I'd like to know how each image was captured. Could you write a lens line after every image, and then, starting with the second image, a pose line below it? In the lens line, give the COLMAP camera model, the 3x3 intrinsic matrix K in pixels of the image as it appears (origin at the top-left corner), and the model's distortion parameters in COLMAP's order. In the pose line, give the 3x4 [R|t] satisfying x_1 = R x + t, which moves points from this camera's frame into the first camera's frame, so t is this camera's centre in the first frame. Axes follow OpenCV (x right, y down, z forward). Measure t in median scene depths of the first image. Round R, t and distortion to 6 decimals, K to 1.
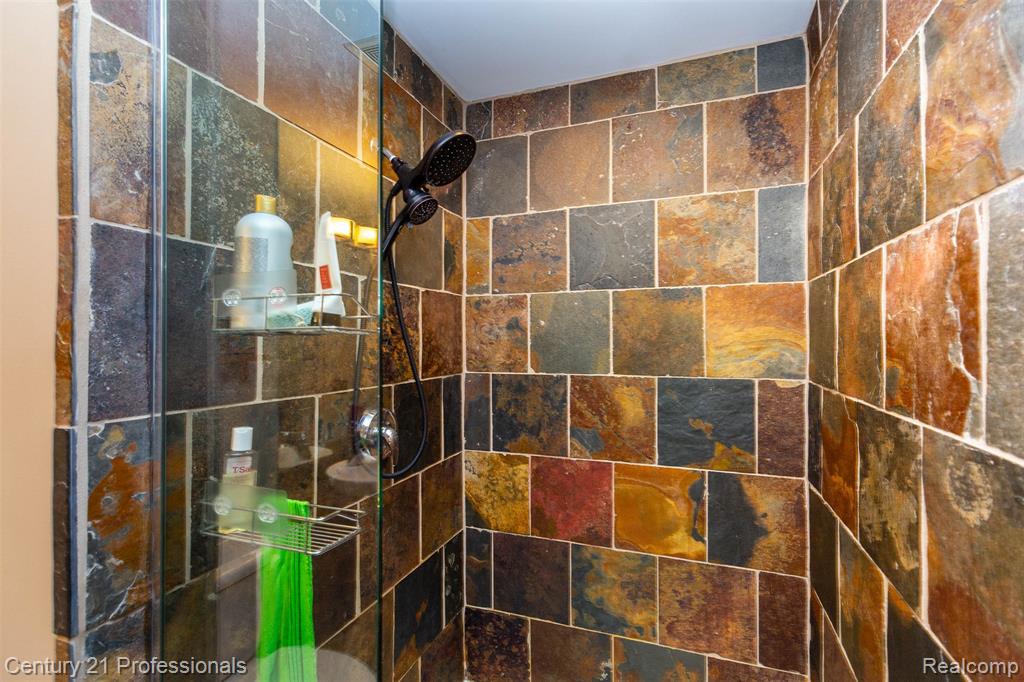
lens RADIAL K [[482.7, 0, 512.0], [0, 482.7, 341.0], [0, 0, 1]] dist [-0.001095, -0.000337]
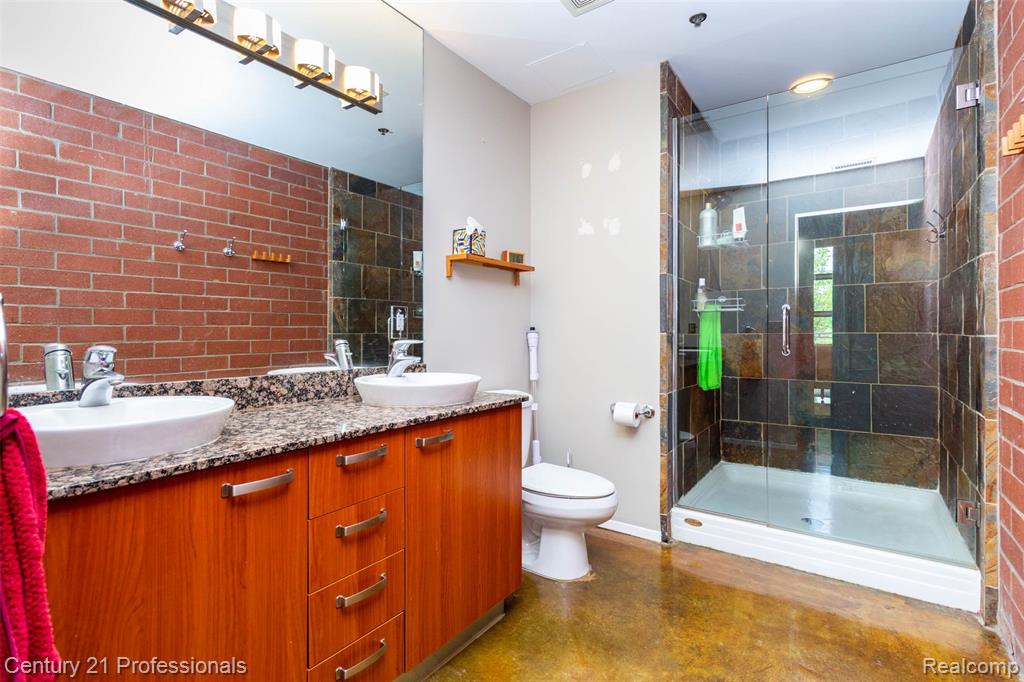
lens RADIAL K [[482.7, 0, 512.0], [0, 482.7, 341.0], [0, 0, 1]] dist [-0.001095, -0.000337]
pose [[0.965733, -0.004090, -0.259507, -0.400993], [0.008965, 0.999805, 0.017606, 0.221198], [0.259384, -0.019329, 0.965581, -0.996999]]
